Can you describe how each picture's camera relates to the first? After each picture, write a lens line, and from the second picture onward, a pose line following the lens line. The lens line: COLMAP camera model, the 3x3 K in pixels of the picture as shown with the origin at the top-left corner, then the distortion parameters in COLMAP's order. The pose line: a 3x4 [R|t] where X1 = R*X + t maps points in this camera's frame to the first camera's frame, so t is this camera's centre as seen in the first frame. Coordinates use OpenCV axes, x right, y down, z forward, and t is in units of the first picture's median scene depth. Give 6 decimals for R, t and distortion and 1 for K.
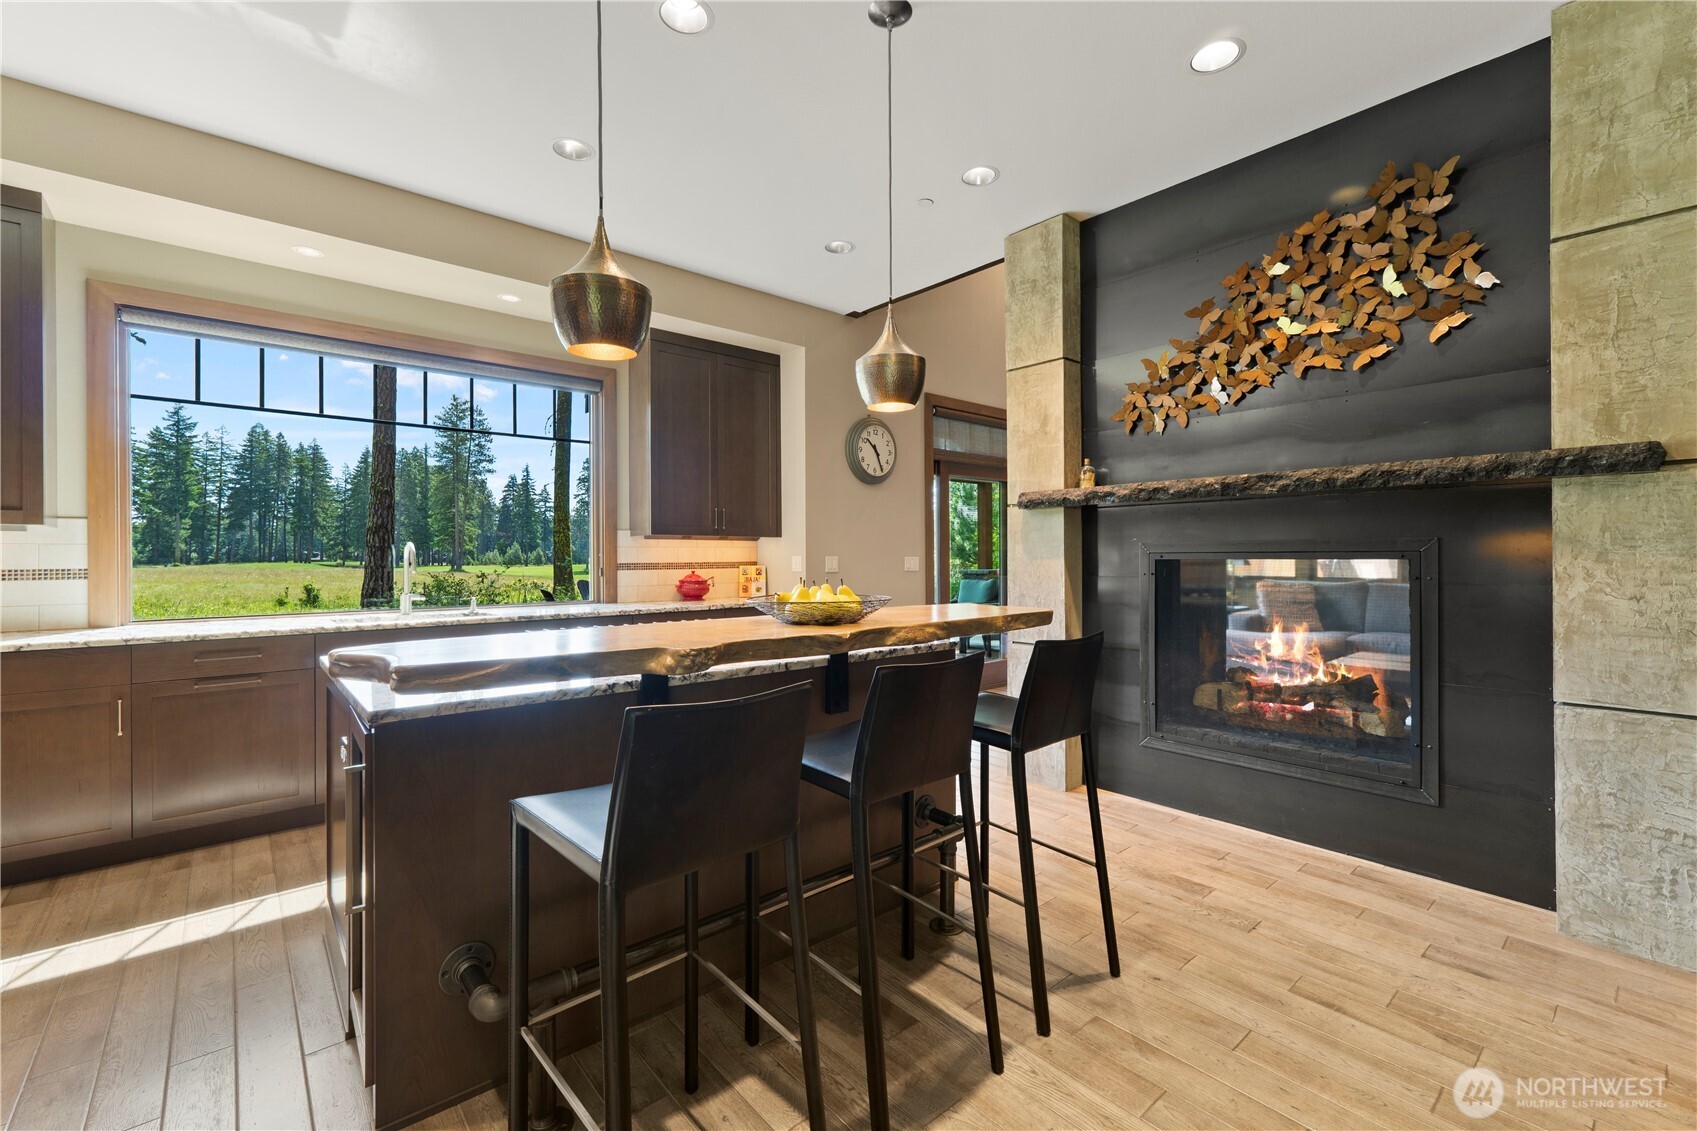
lens RADIAL K [[722.9, 0, 852.3], [0, 722.9, 557.7], [0, 0, 1]] dist [0.000713, -0.000219]
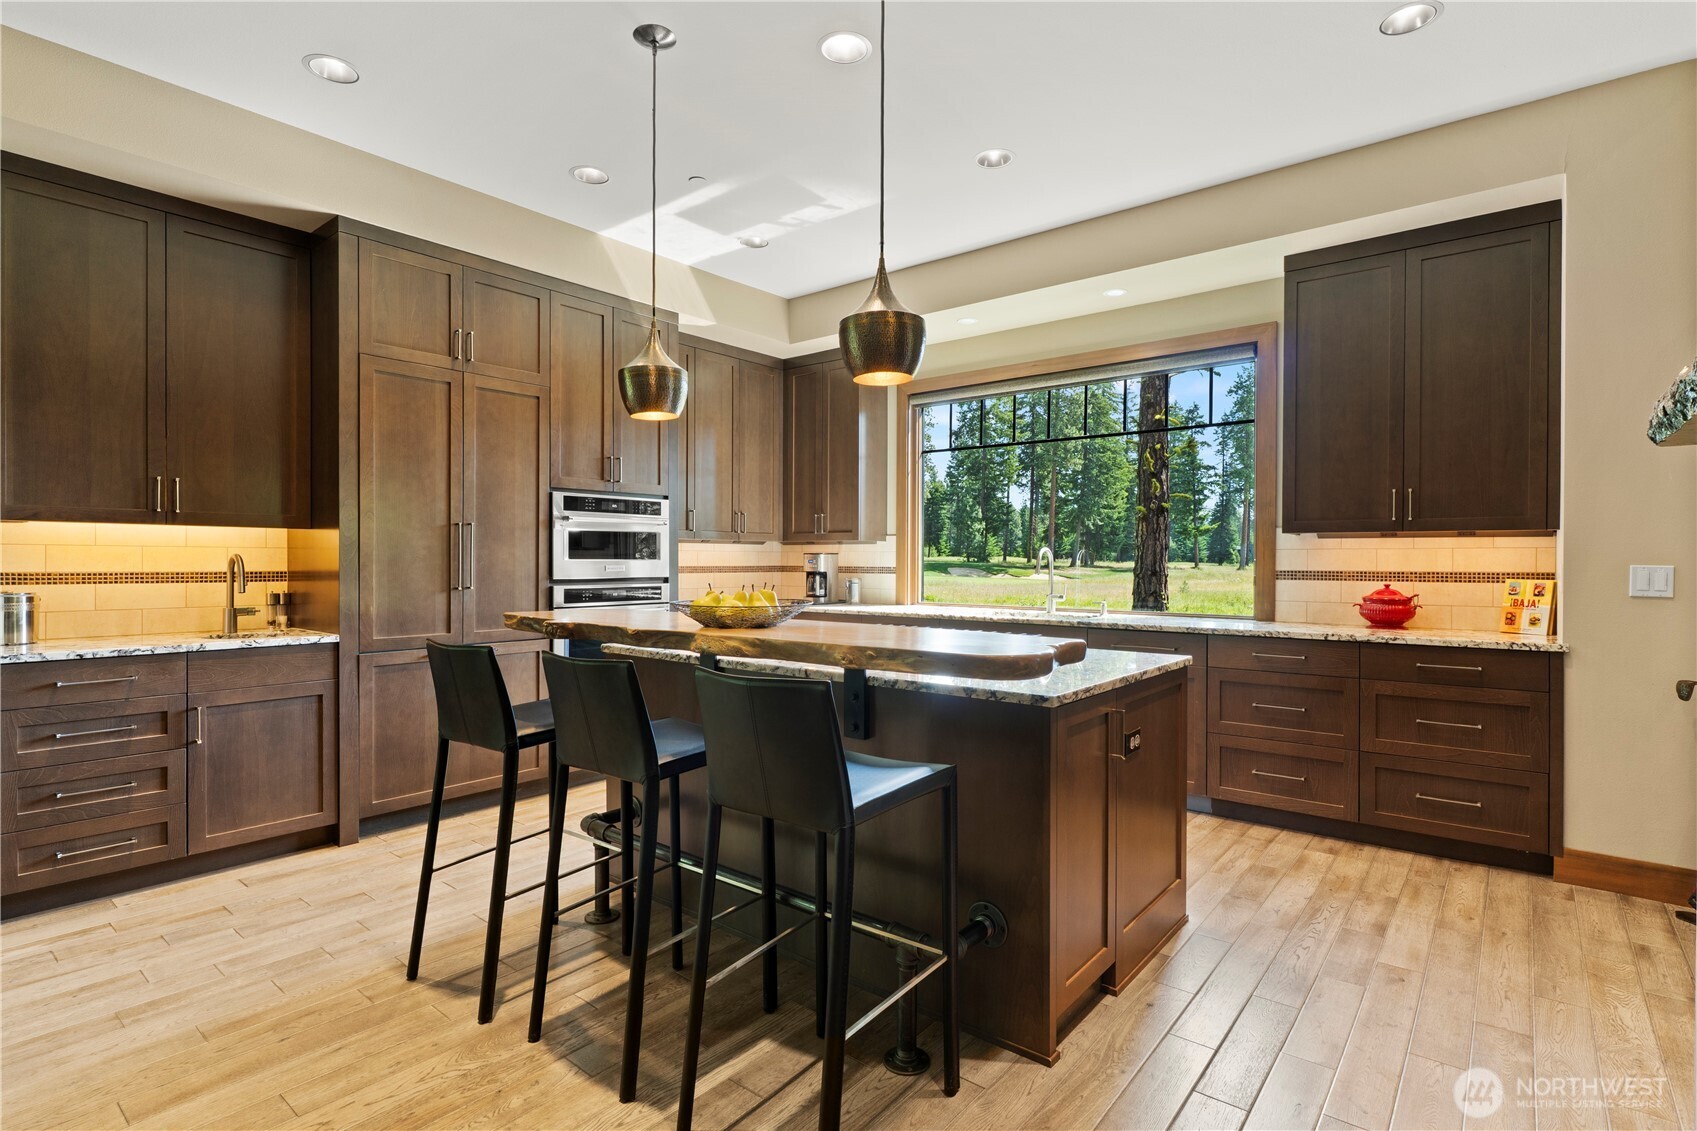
lens RADIAL K [[823.5, 0, 851.2], [0, 823.5, 564.5], [0, 0, 1]] dist [-0.006468, -0.000130]
pose [[0.167998, 0.010721, -0.985729, 0.467163], [-0.007006, 0.999929, 0.009682, -0.004232], [0.985762, 0.005279, 0.168061, 0.393870]]
